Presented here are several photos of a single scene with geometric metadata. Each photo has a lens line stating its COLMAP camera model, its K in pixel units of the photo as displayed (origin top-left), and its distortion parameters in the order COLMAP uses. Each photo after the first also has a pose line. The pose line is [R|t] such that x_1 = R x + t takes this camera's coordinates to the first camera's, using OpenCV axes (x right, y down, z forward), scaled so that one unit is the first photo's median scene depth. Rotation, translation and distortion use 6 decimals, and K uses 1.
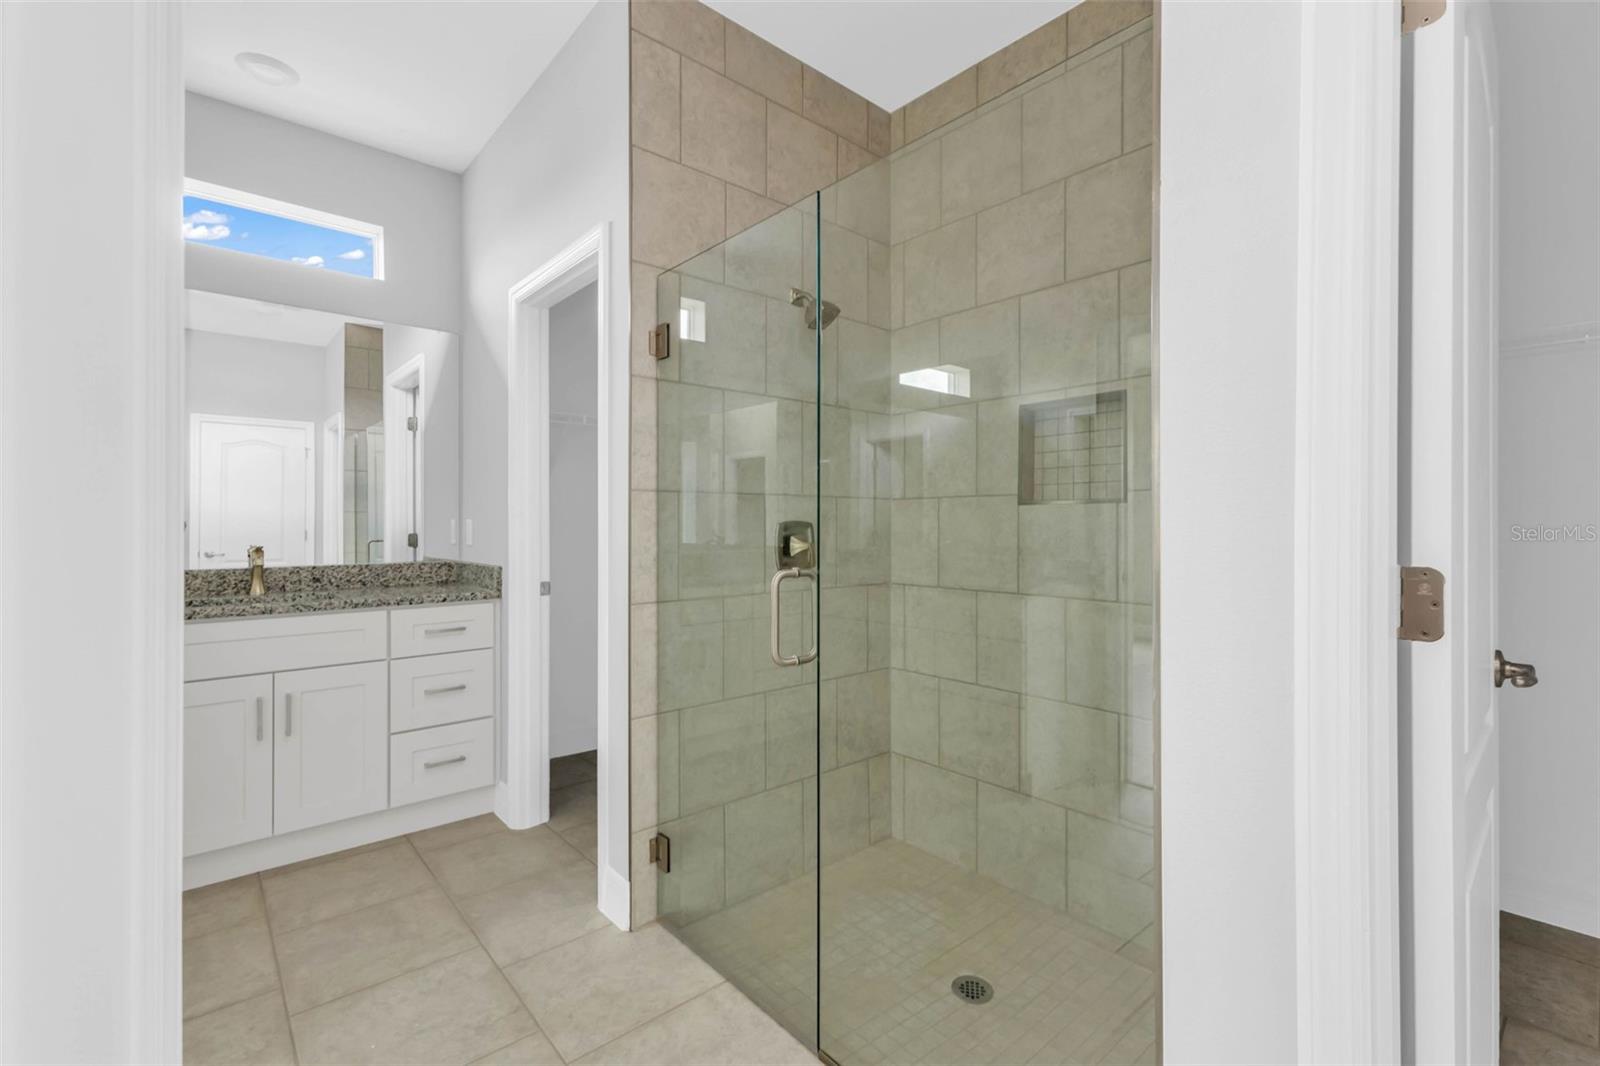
lens RADIAL K [[699.7, 0, 804.6], [0, 699.7, 525.5], [0, 0, 1]] dist [0.008884, 0.000383]
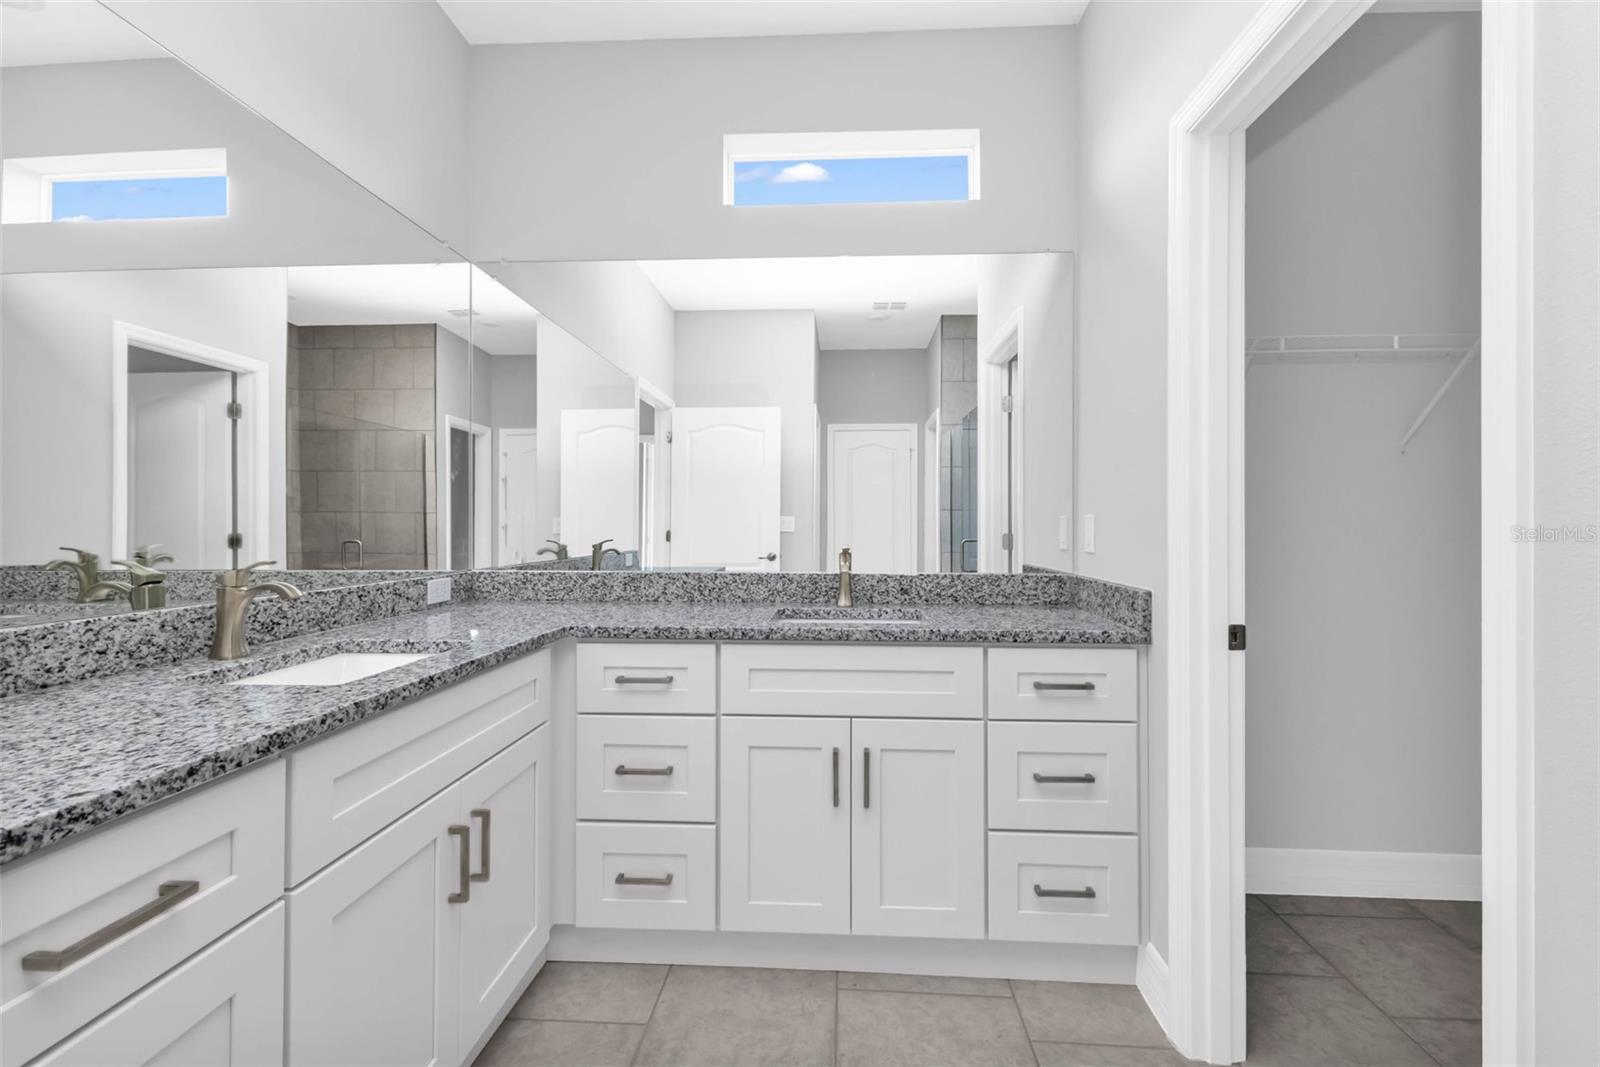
lens RADIAL K [[699.7, 0, 799.8], [0, 699.7, 525.1], [0, 0, 1]] dist [0.008884, 0.000383]
pose [[0.706465, 0.002465, -0.707744, -0.219103], [-0.001728, 0.999997, 0.001759, 0.000759], [0.707746, -0.000019, 0.706467, 0.359588]]
